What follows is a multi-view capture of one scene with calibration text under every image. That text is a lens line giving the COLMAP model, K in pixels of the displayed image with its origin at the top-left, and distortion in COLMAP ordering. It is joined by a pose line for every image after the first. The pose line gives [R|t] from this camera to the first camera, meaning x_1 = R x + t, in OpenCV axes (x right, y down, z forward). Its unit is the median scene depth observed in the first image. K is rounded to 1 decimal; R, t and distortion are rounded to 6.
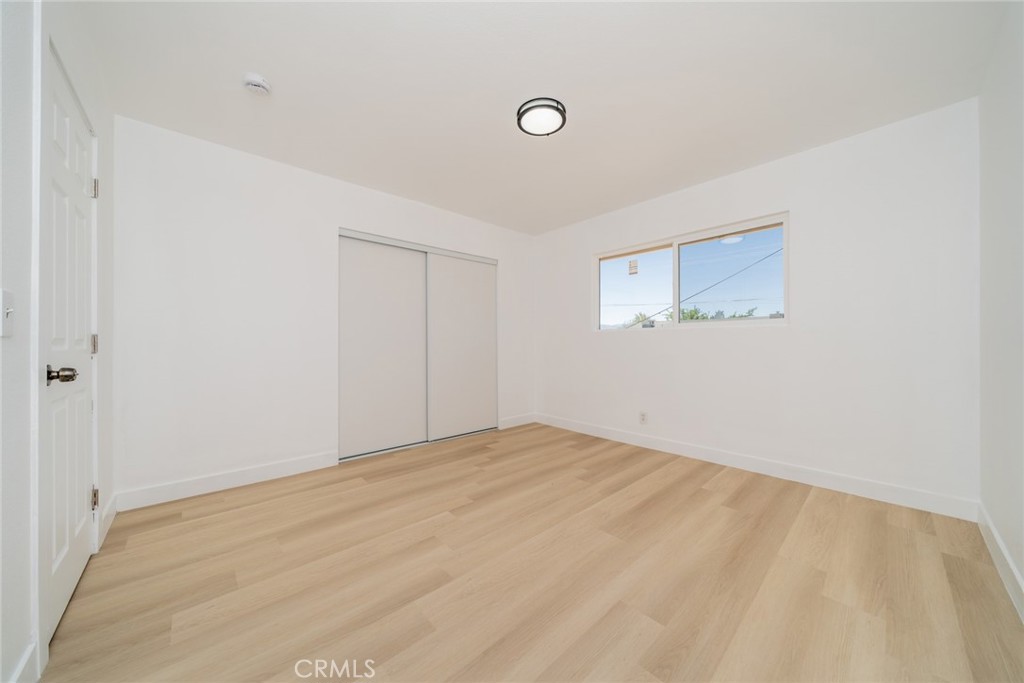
lens RADIAL K [[348.9, 0, 509.8], [0, 348.9, 342.2], [0, 0, 1]] dist [-0.000023, 0.000023]
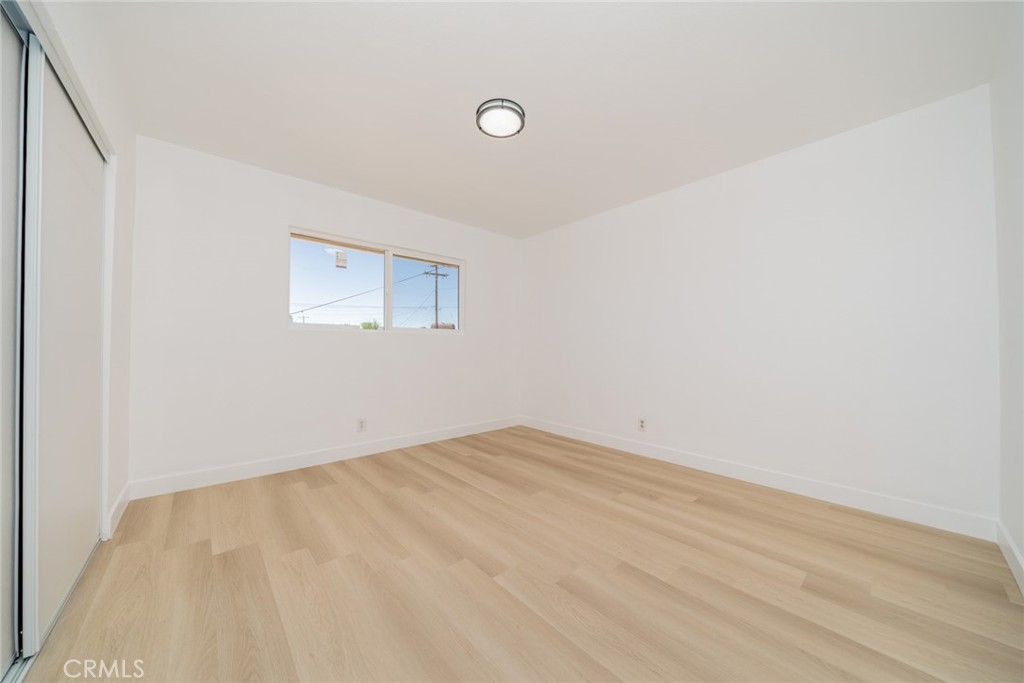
lens RADIAL K [[348.9, 0, 509.8], [0, 348.9, 342.2], [0, 0, 1]] dist [-0.000023, 0.000023]
pose [[0.017060, 0.014991, 0.999742, -0.751899], [-0.006106, 0.999871, -0.014889, 0.006361], [-0.999836, -0.005851, 0.017150, 0.793402]]
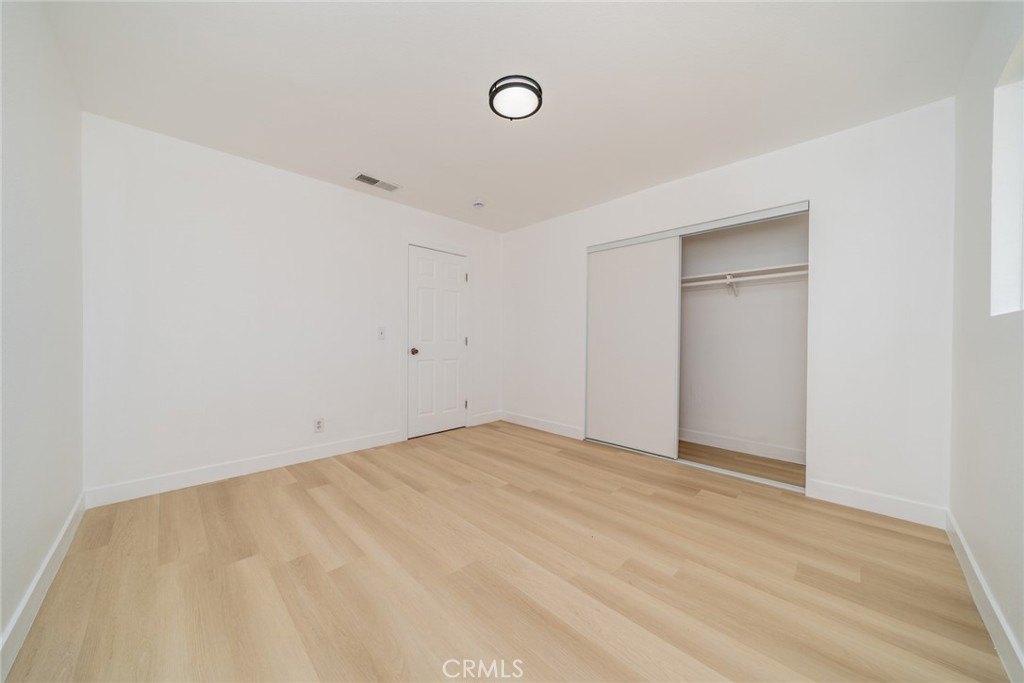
lens RADIAL K [[348.9, 0, 509.8], [0, 348.9, 342.2], [0, 0, 1]] dist [-0.000023, 0.000023]
pose [[0.039570, 0.008473, -0.999181, 0.846326], [0.000117, 0.999964, 0.008484, -0.010149], [0.999217, -0.000452, 0.039567, 0.793504]]
